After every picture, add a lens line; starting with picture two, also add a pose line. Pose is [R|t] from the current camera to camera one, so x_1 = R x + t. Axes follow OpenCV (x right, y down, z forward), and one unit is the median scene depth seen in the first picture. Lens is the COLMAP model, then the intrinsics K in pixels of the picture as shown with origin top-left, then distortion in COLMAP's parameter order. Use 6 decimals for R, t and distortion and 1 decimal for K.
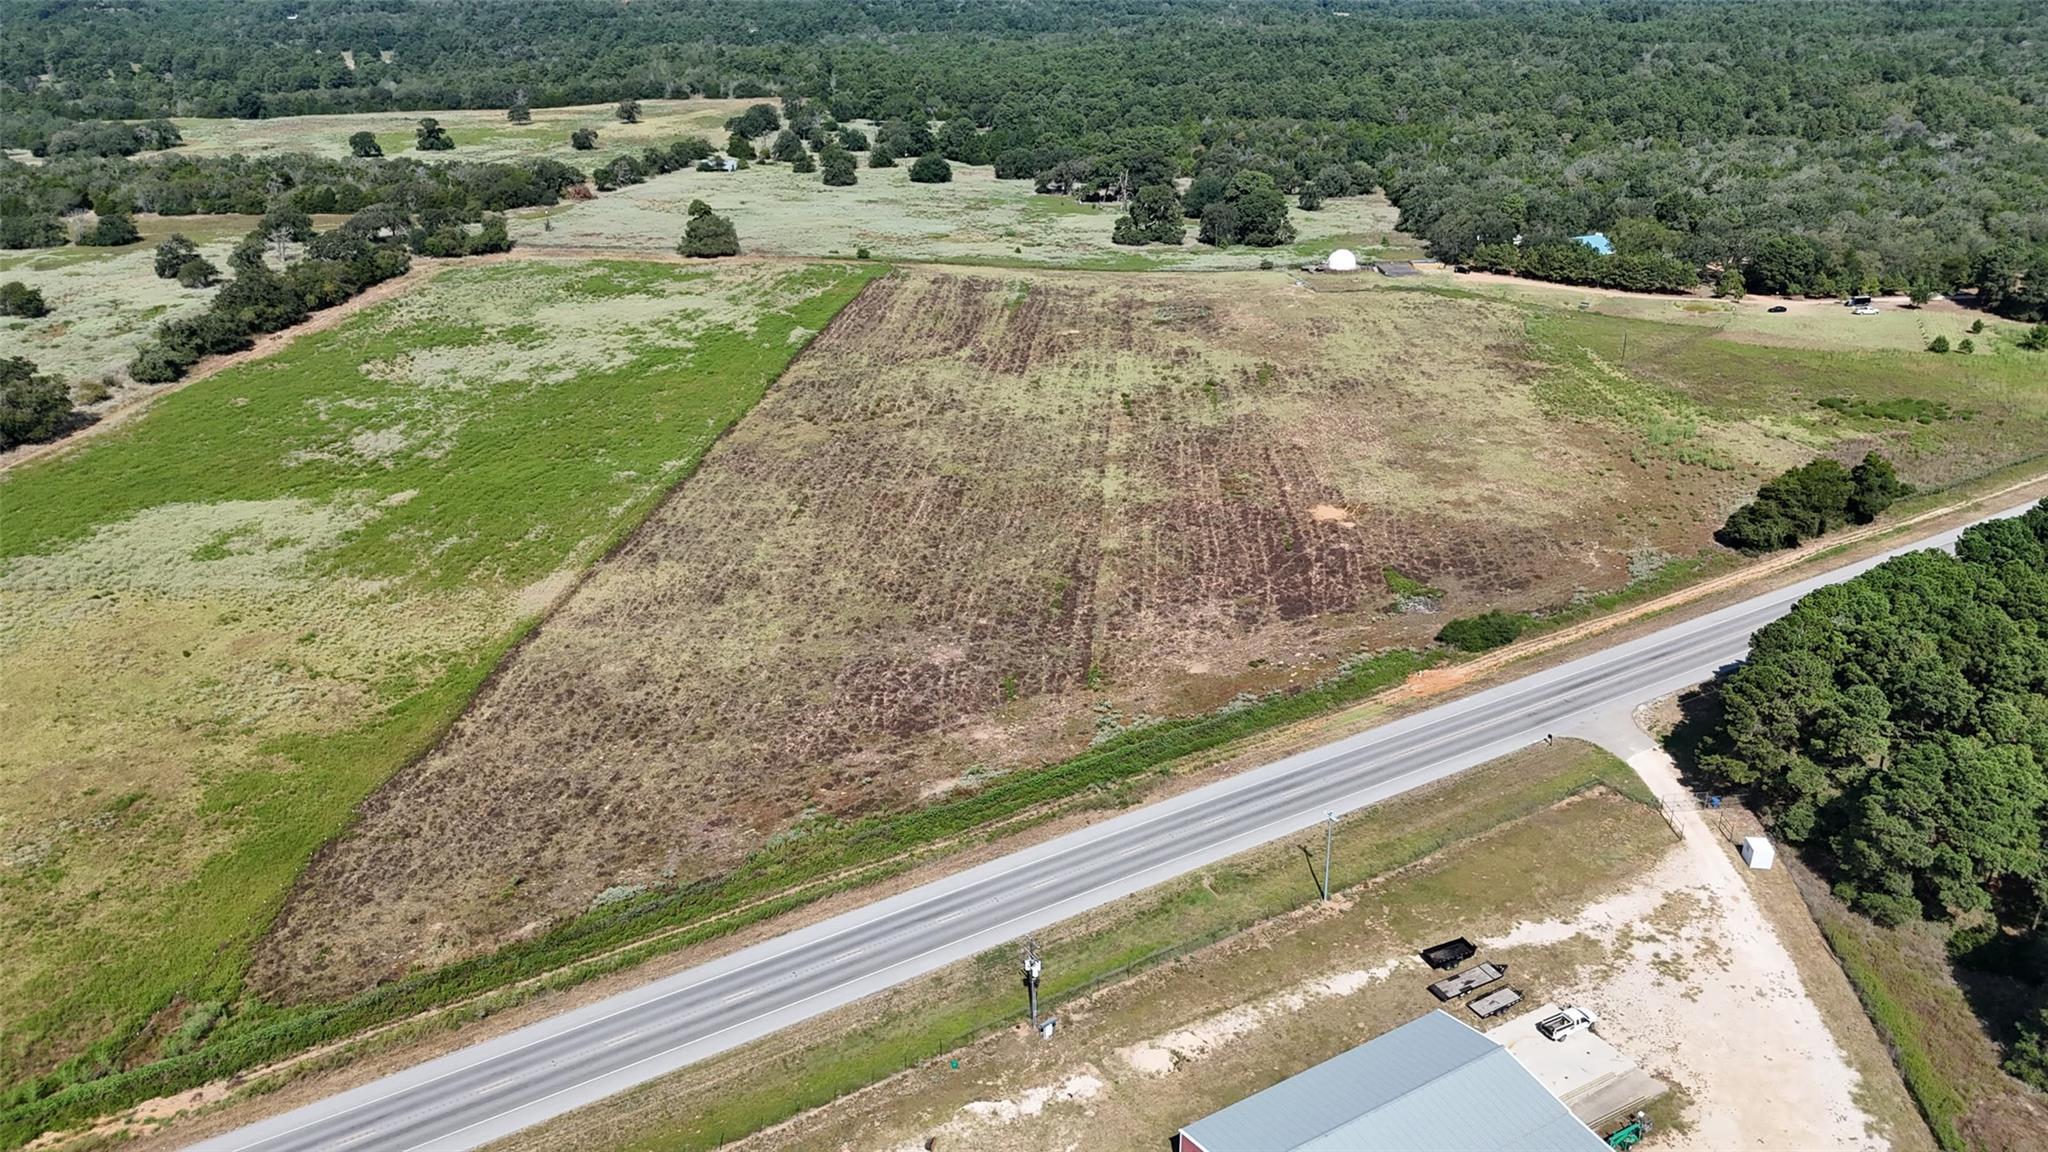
lens RADIAL K [[1510.3, 0, 1027.9], [0, 1510.3, 577.5], [0, 0, 1]] dist [0.078249, -0.084555]
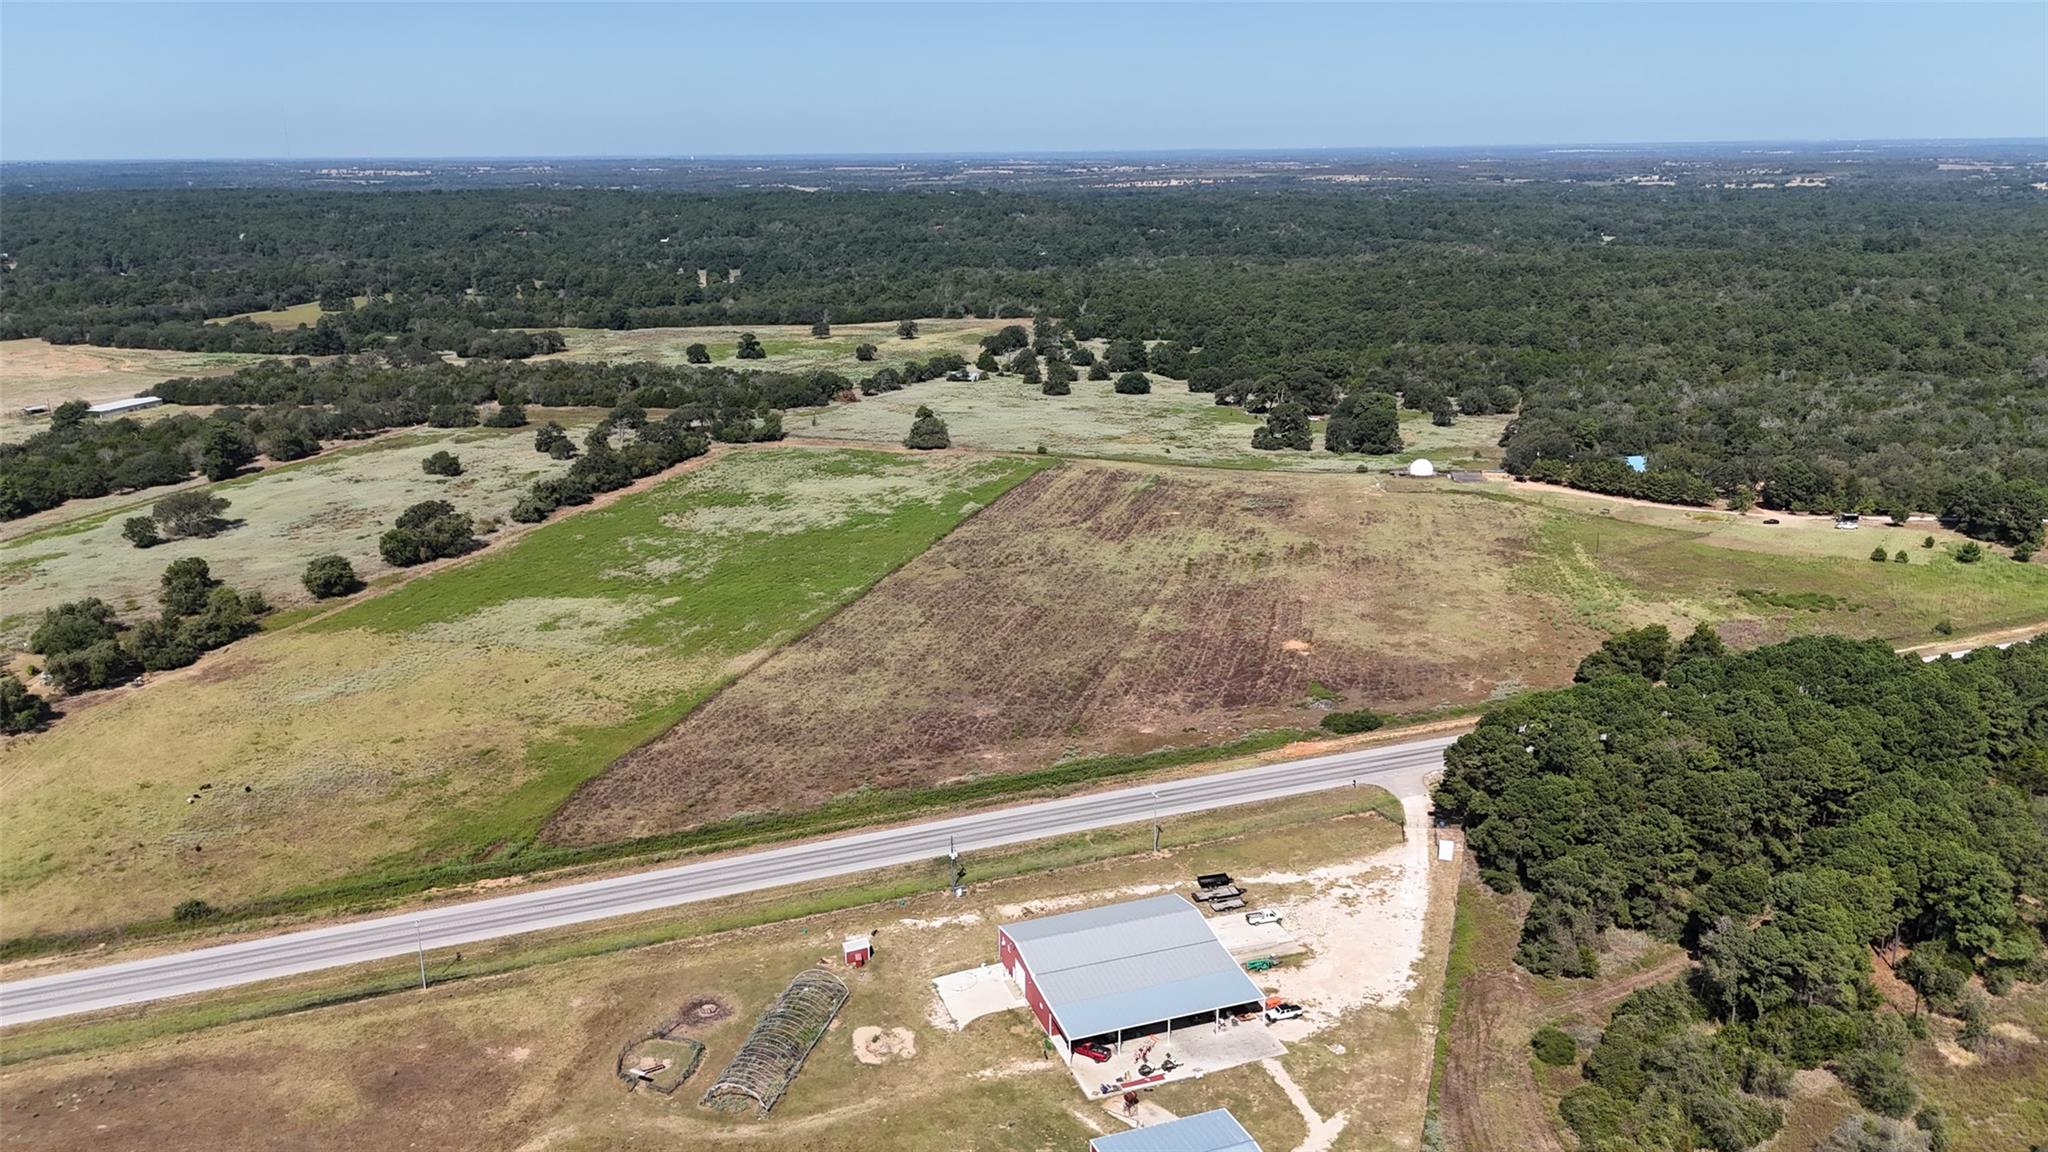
lens RADIAL K [[1505.5, 0, 1030.0], [0, 1505.5, 570.9], [0, 0, 1]] dist [0.141606, -0.361684]
pose [[0.980687, 0.048483, -0.189478, 0.236122], [-0.072649, 0.989775, -0.122750, 0.082721], [0.181589, 0.134145, 0.974182, -0.421190]]
